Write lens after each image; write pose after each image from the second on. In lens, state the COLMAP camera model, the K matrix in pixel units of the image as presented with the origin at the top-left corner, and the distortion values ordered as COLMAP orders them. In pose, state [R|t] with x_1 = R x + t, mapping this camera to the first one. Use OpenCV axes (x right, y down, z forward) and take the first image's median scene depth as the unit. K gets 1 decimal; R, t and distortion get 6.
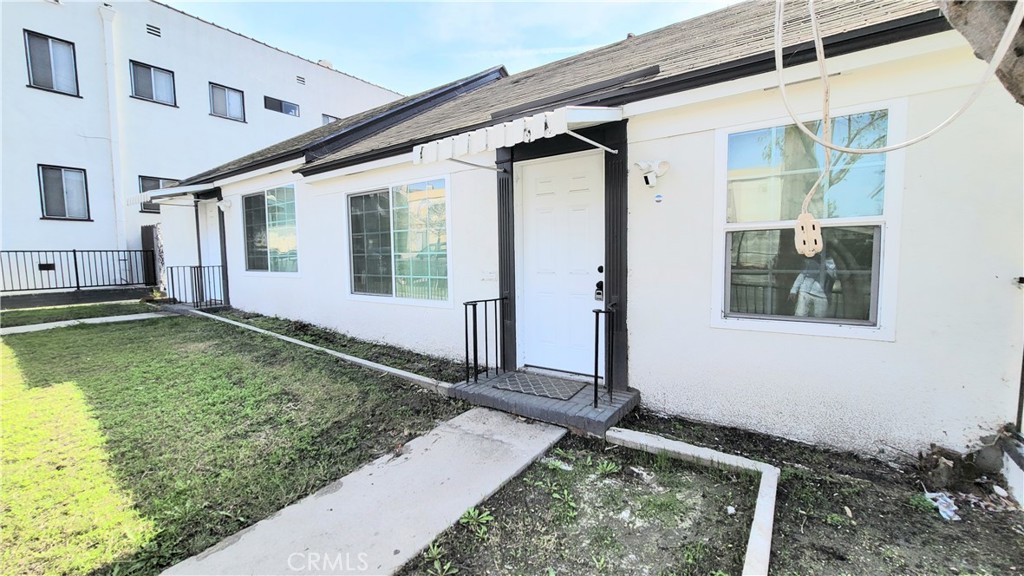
lens RADIAL K [[414.4, 0, 512.0], [0, 414.4, 288.0], [0, 0, 1]] dist [-0.002608, -0.000442]
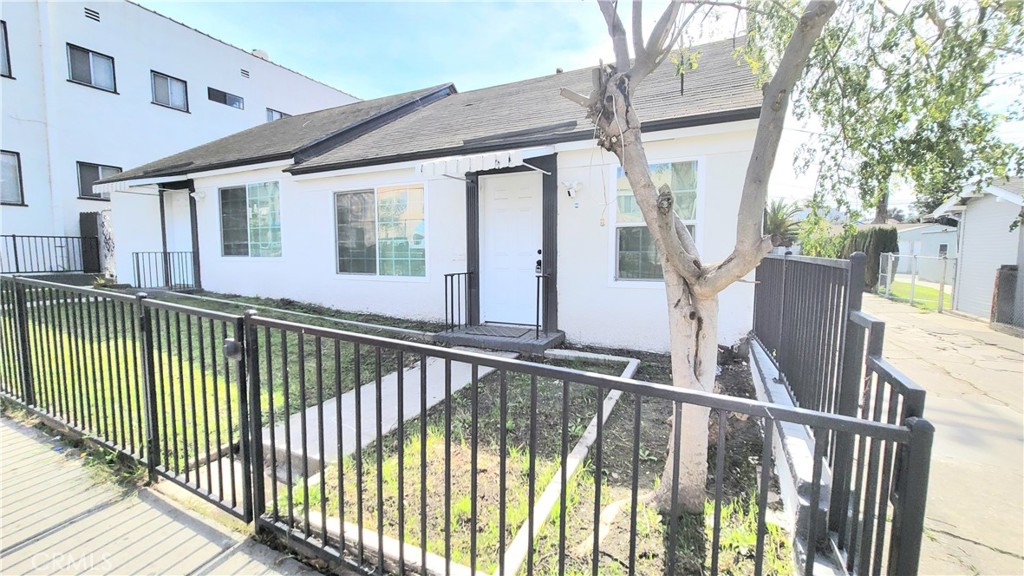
lens RADIAL K [[419.6, 0, 511.1], [0, 419.6, 286.7], [0, 0, 1]] dist [0.000703, 0.000010]
pose [[0.986679, 0.001712, 0.162668, -0.071428], [-0.001299, 0.999996, -0.002641, 0.046093], [-0.162671, 0.002394, 0.986677, -0.253871]]
